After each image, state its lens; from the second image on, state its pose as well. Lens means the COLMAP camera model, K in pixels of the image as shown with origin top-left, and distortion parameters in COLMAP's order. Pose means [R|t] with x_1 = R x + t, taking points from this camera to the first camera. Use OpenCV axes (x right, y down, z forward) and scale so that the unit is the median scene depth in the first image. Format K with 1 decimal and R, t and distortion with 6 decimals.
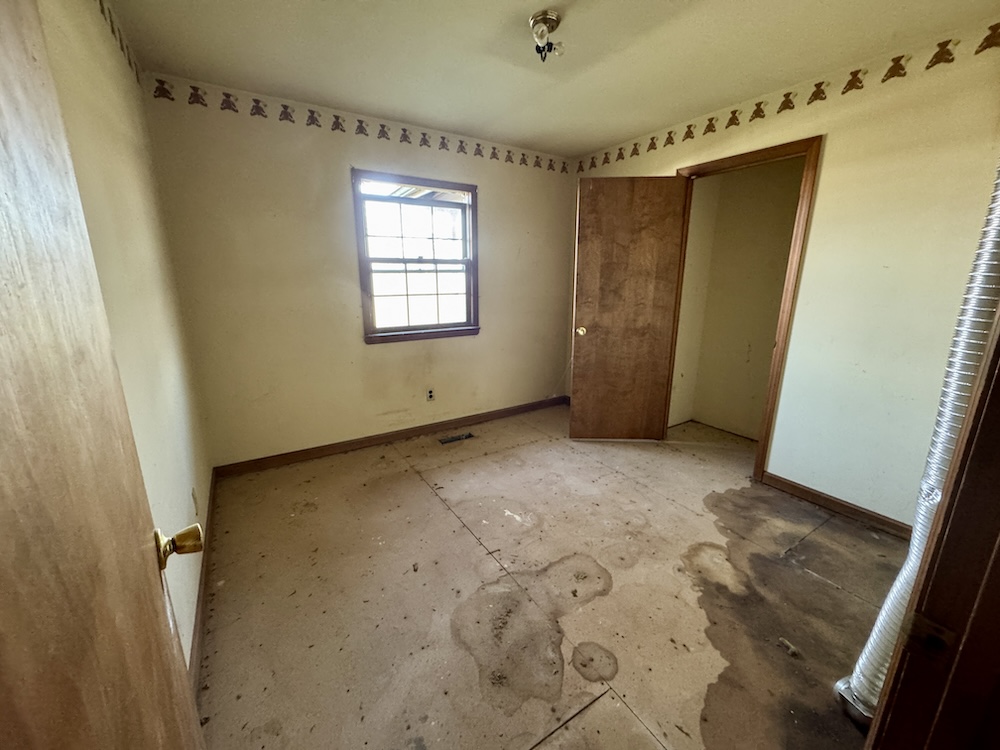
lens RADIAL K [[400.3, 0, 500.0], [0, 400.3, 375.0], [0, 0, 1]] dist [-0.000381, -0.000042]
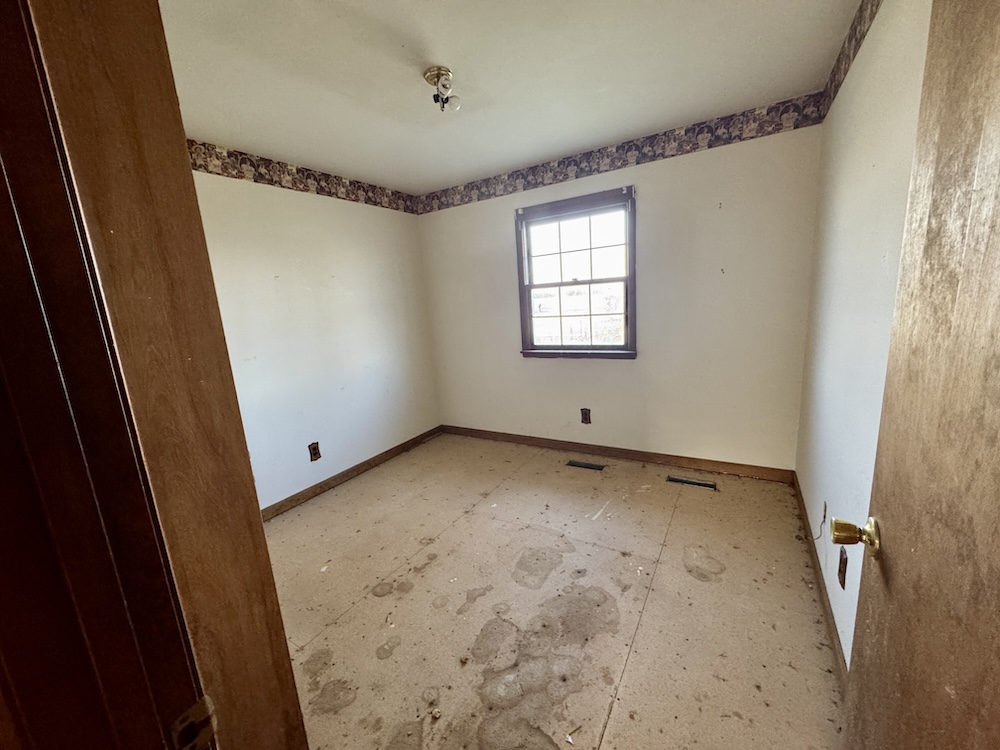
lens RADIAL K [[400.3, 0, 500.0], [0, 400.3, 375.0], [0, 0, 1]] dist [-0.000381, -0.000042]
pose [[0.446037, 0.136993, -0.884468, 0.654436], [-0.150858, 0.985585, 0.076577, -0.101931], [0.882209, 0.099273, 0.460274, 0.381950]]
